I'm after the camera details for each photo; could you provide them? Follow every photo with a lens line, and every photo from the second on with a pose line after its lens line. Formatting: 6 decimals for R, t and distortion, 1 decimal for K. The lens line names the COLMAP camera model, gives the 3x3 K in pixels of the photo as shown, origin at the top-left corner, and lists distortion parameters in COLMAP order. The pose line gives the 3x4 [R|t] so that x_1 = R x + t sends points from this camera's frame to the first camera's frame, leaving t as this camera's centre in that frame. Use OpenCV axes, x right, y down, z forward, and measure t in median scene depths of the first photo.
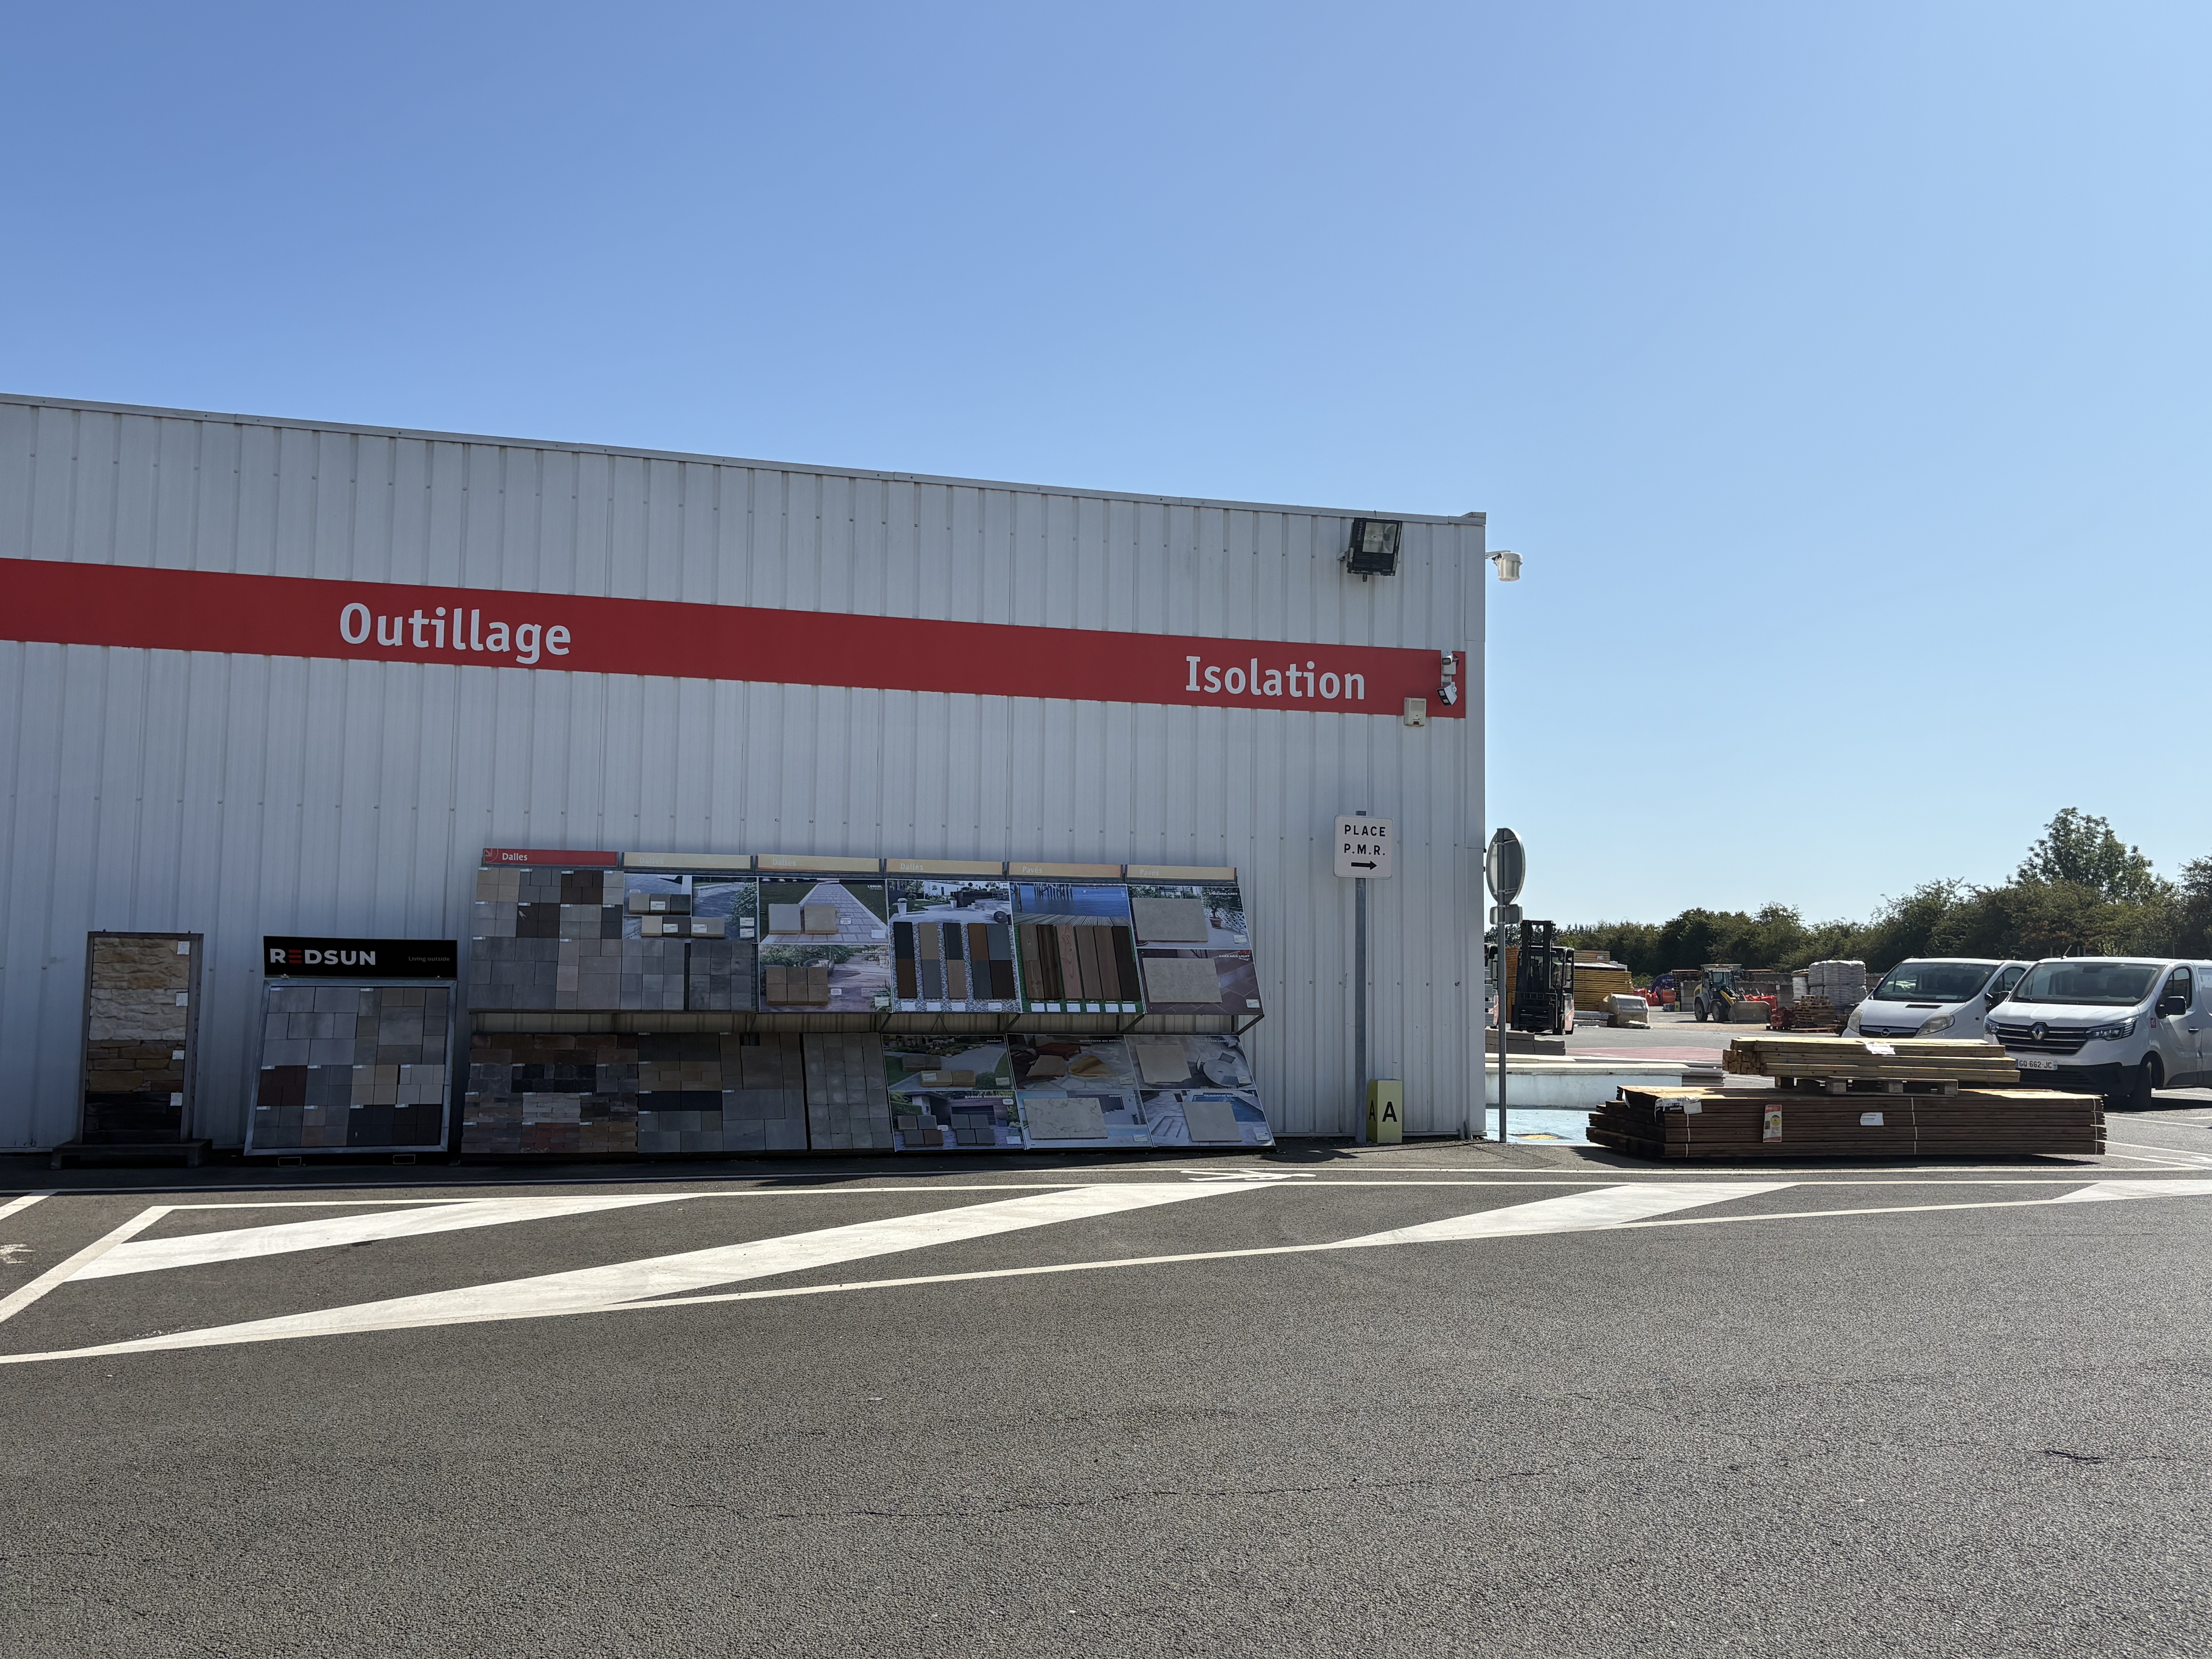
lens RADIAL K [[1846.6, 0, 1090.1], [0, 1846.6, 833.8], [0, 0, 1]] dist [0.051691, -0.002110]
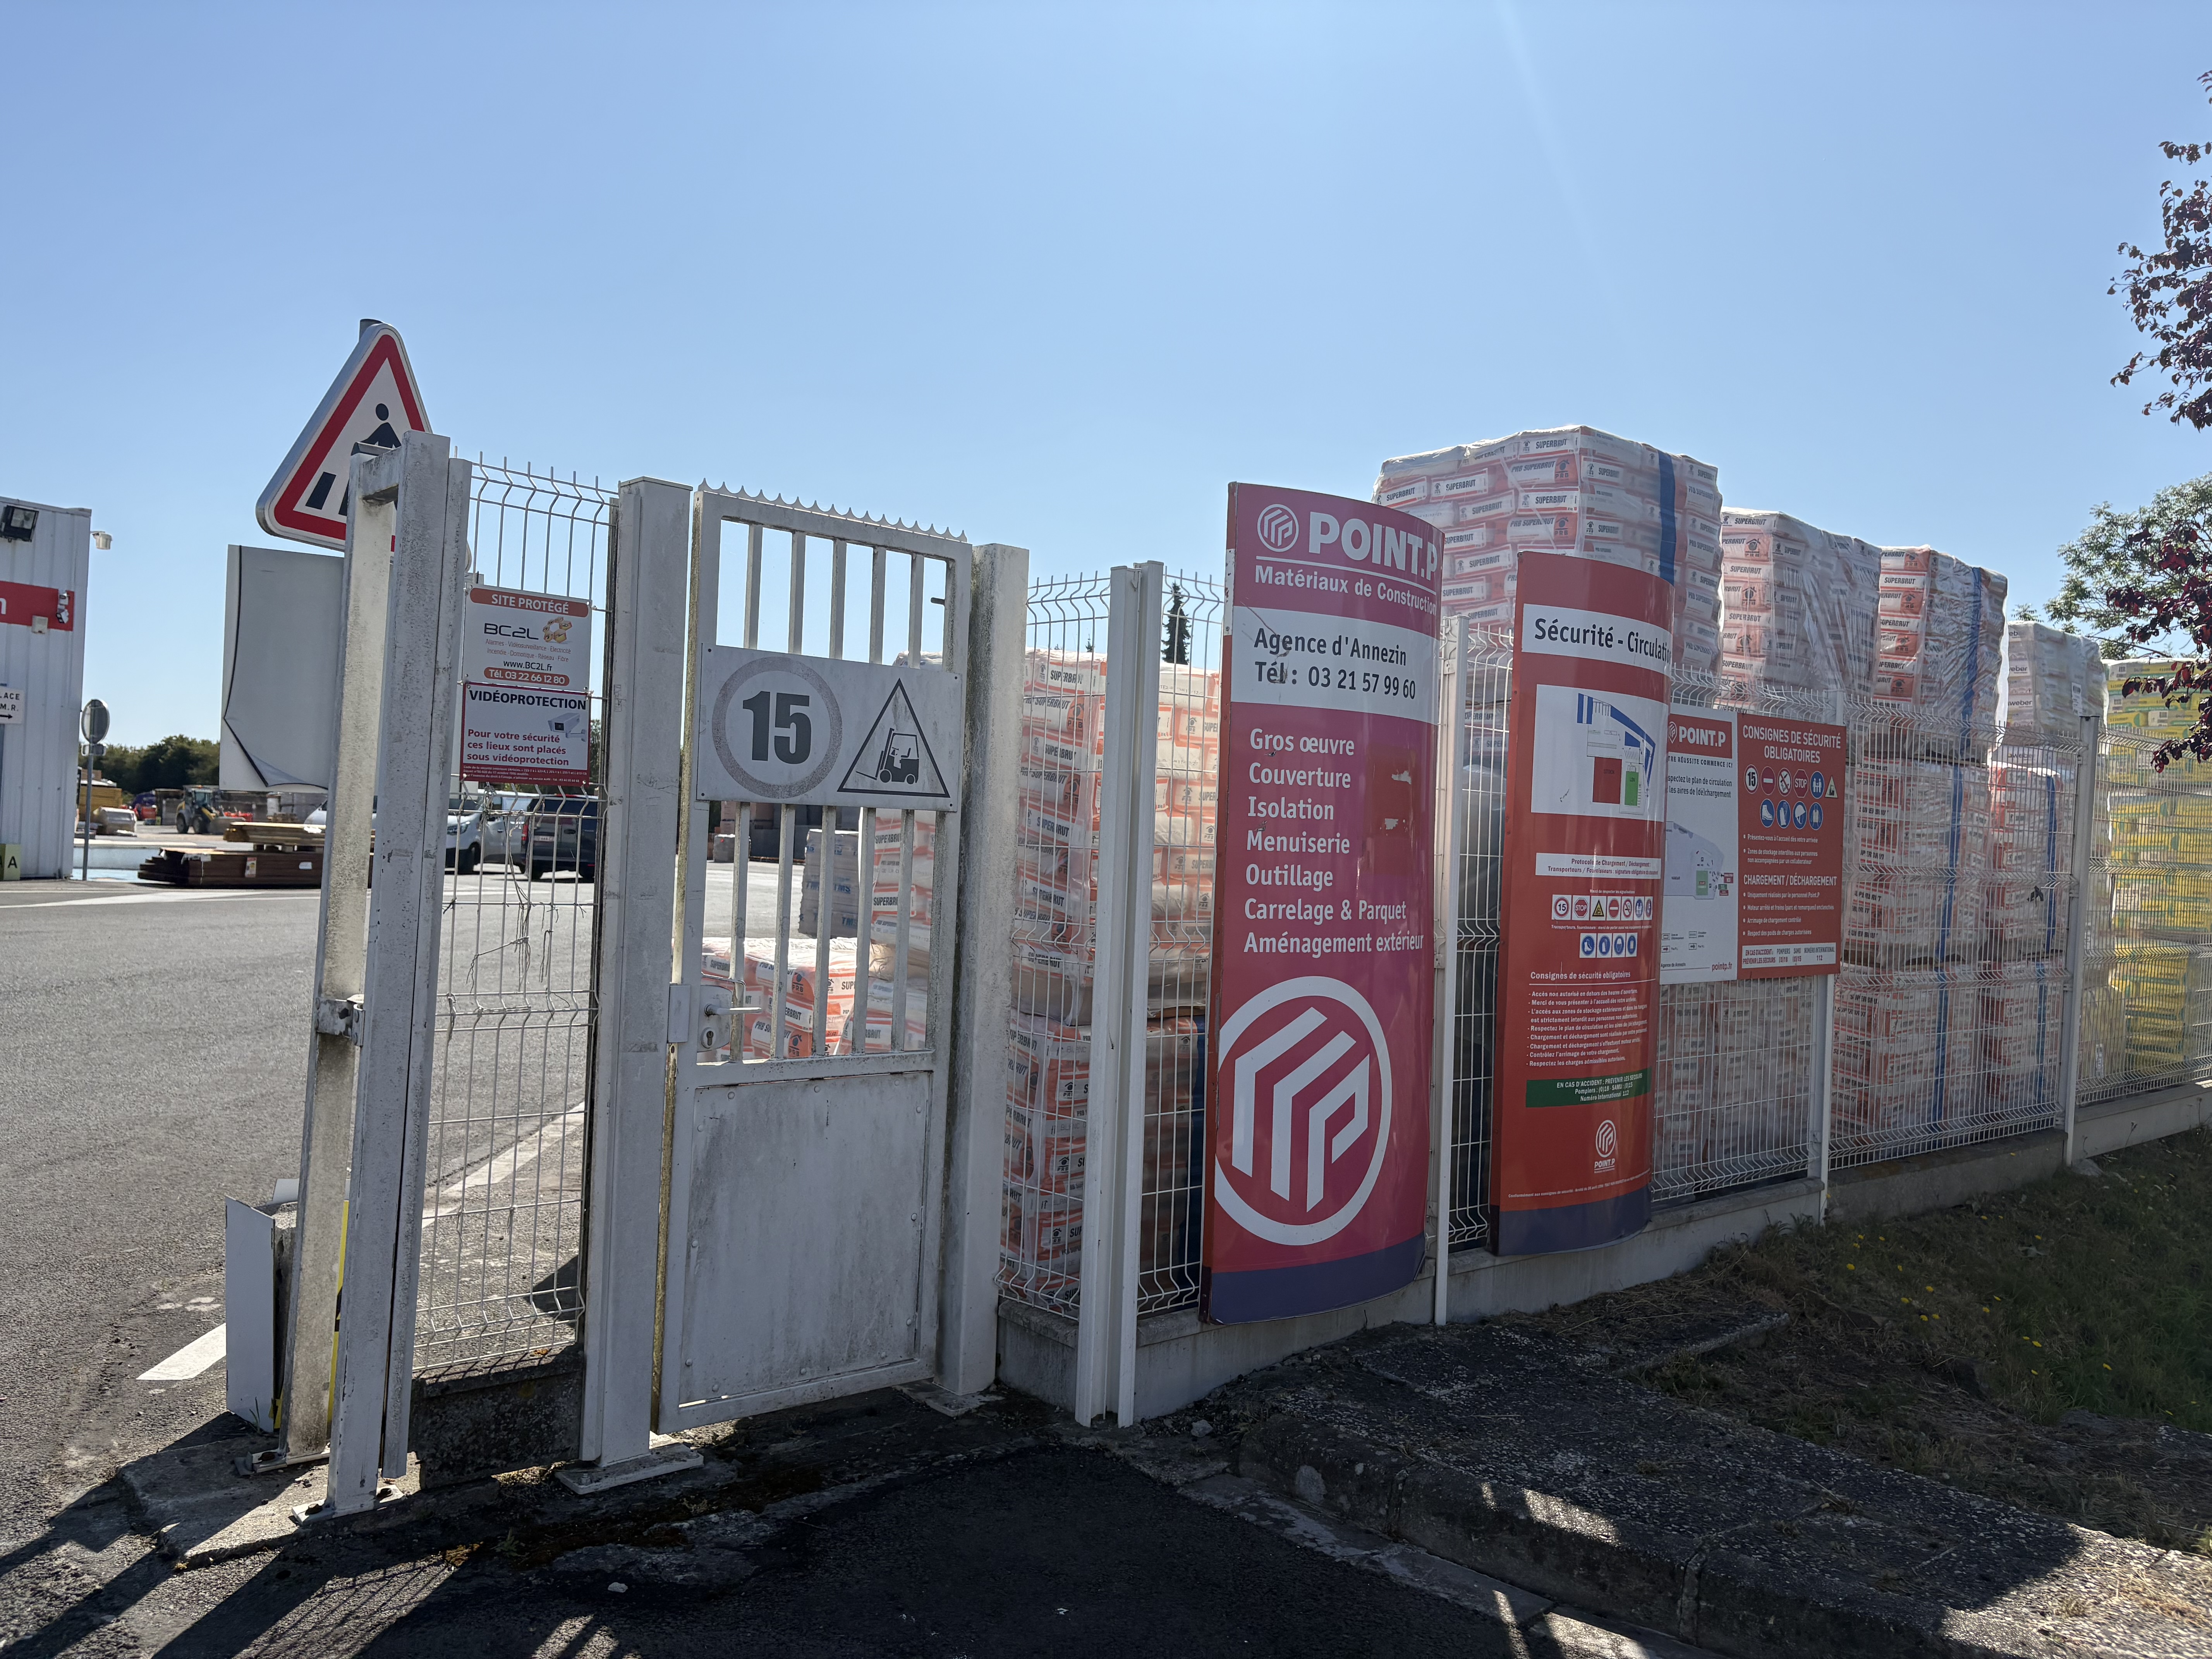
lens RADIAL K [[1664.3, 0, 1116.9], [0, 1664.3, 813.4], [0, 0, 1]] dist [0.059699, -0.060602]
pose [[0.675824, 0.025474, 0.736623, -0.286292], [-0.085812, 0.995326, 0.044308, -0.048001], [-0.732051, -0.093156, 0.674851, -0.757311]]
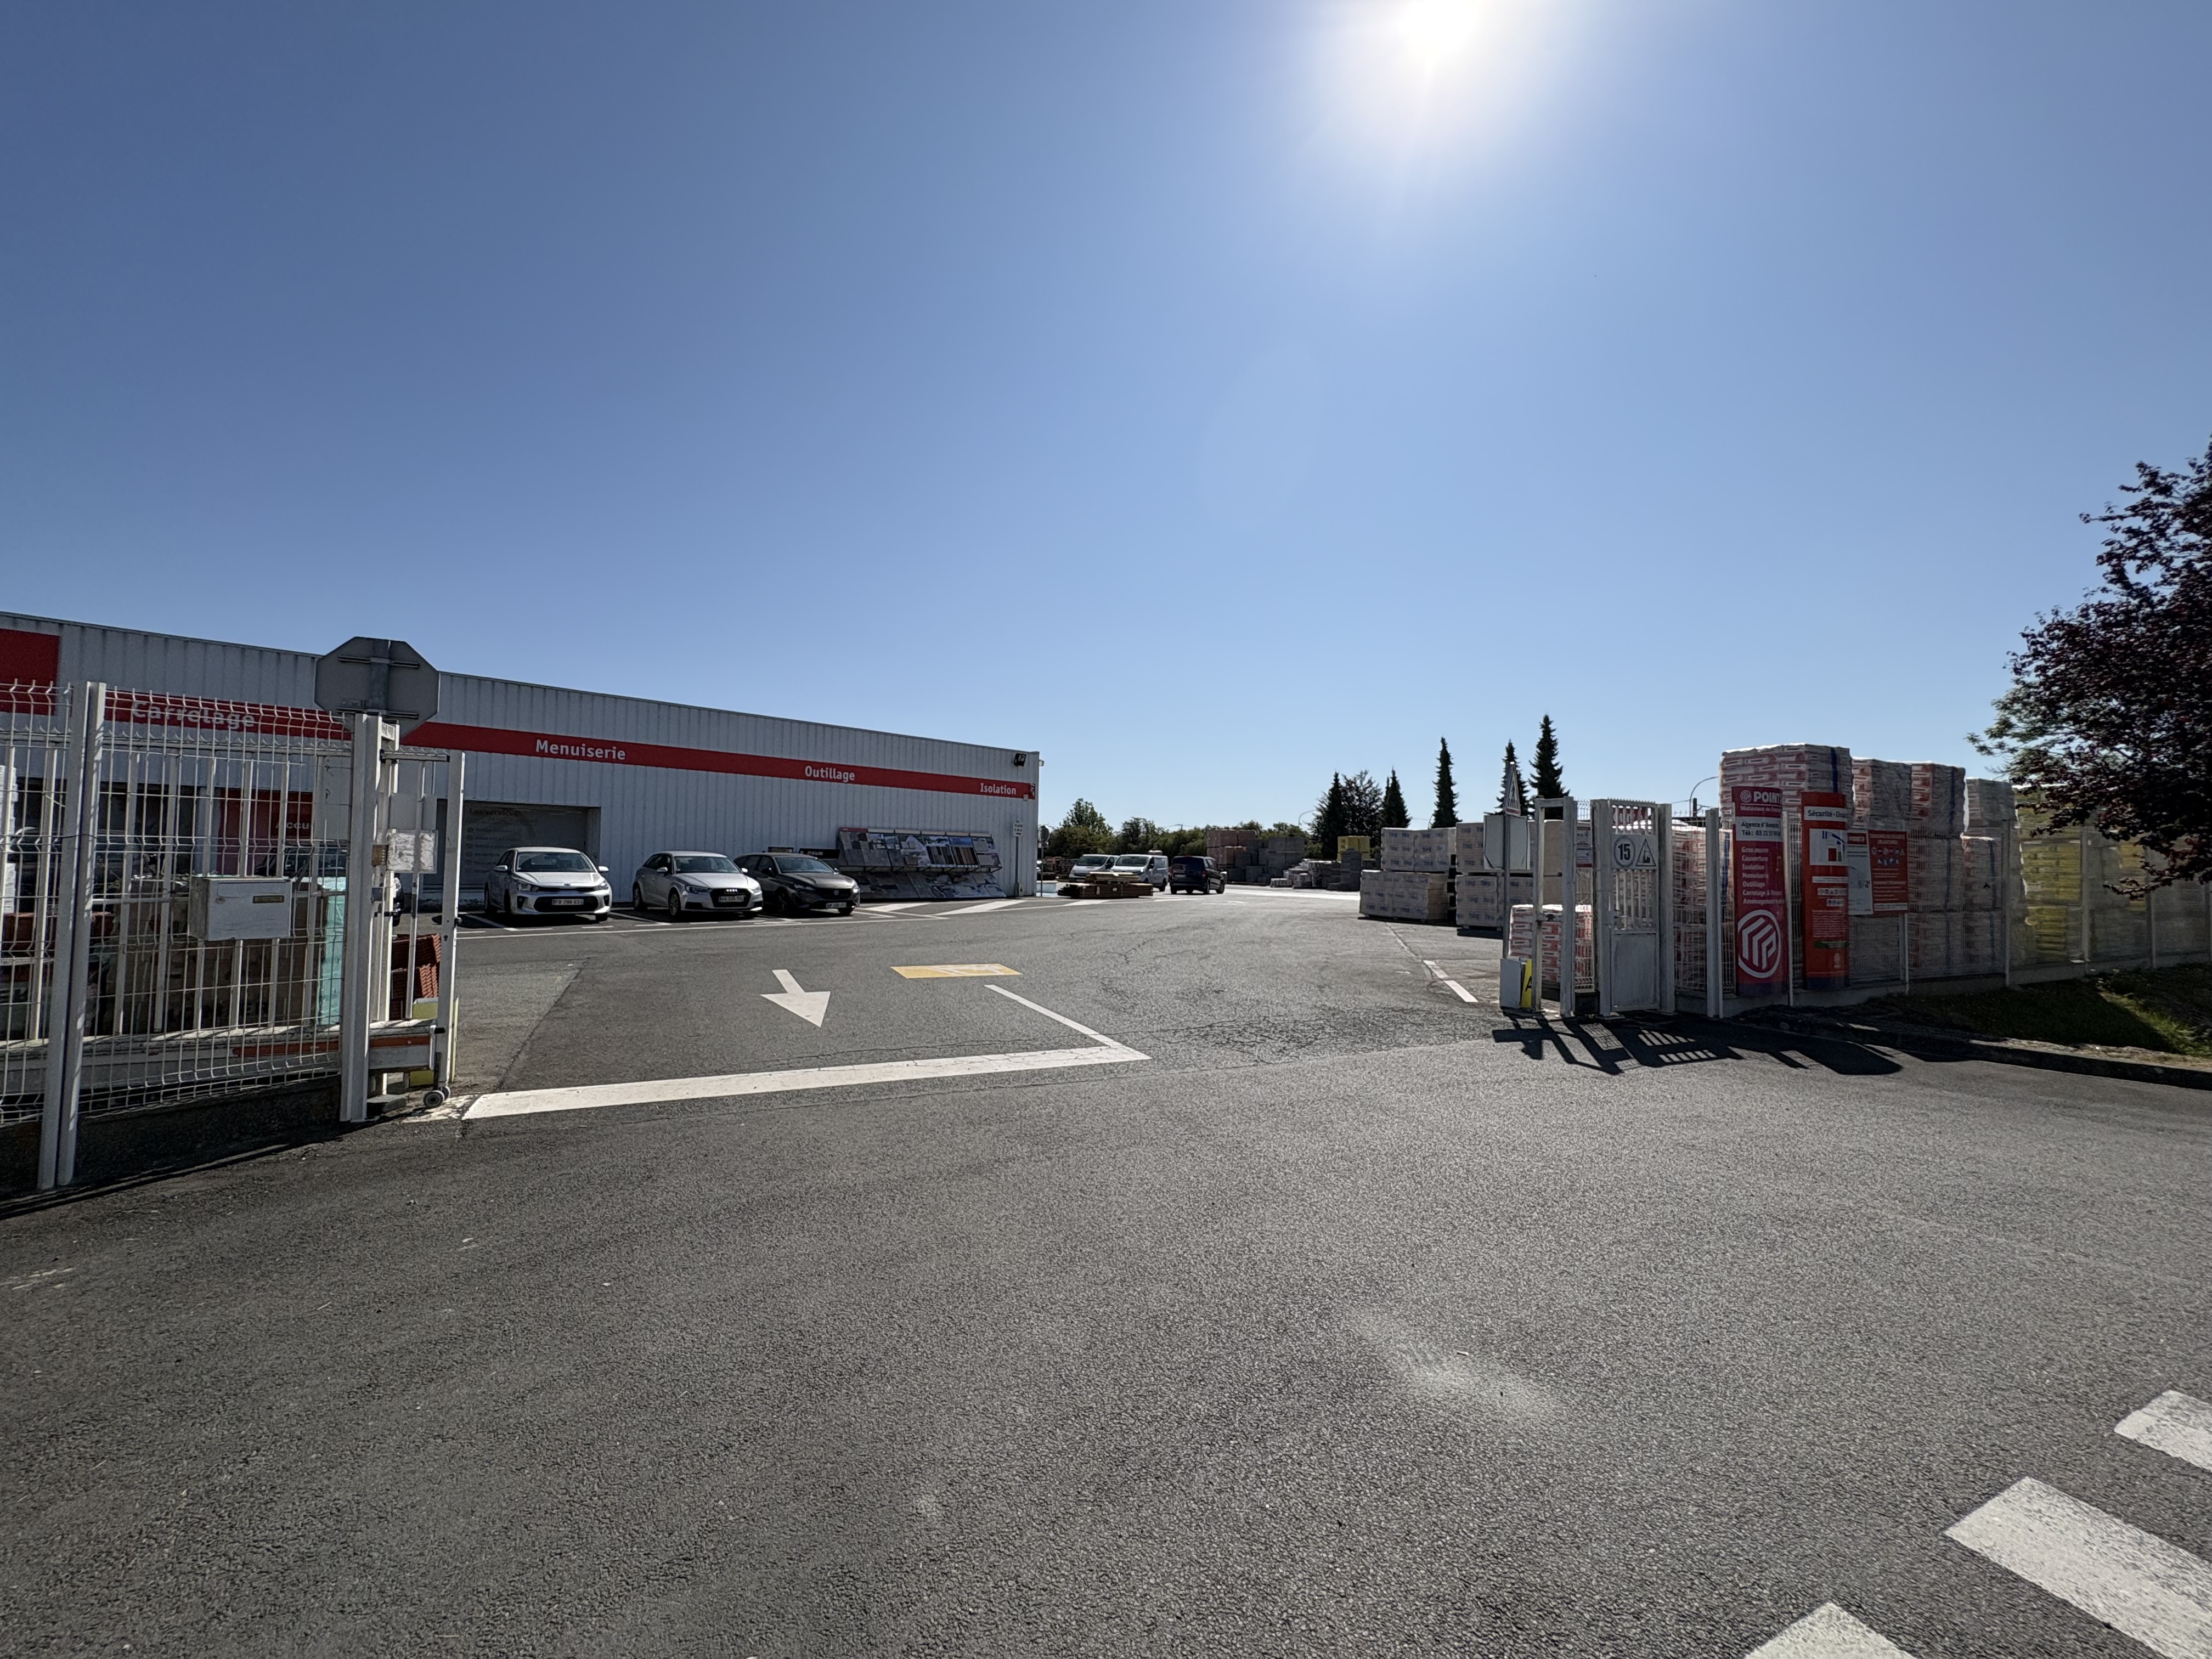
lens RADIAL K [[881.4, 0, 1109.7], [0, 881.4, 827.0], [0, 0, 1]] dist [-0.001253, 0.000637]
pose [[0.856012, 0.021661, 0.516502, -0.721748], [-0.041893, 0.998742, 0.027545, -0.063506], [-0.515256, -0.045217, 0.855843, -0.866991]]
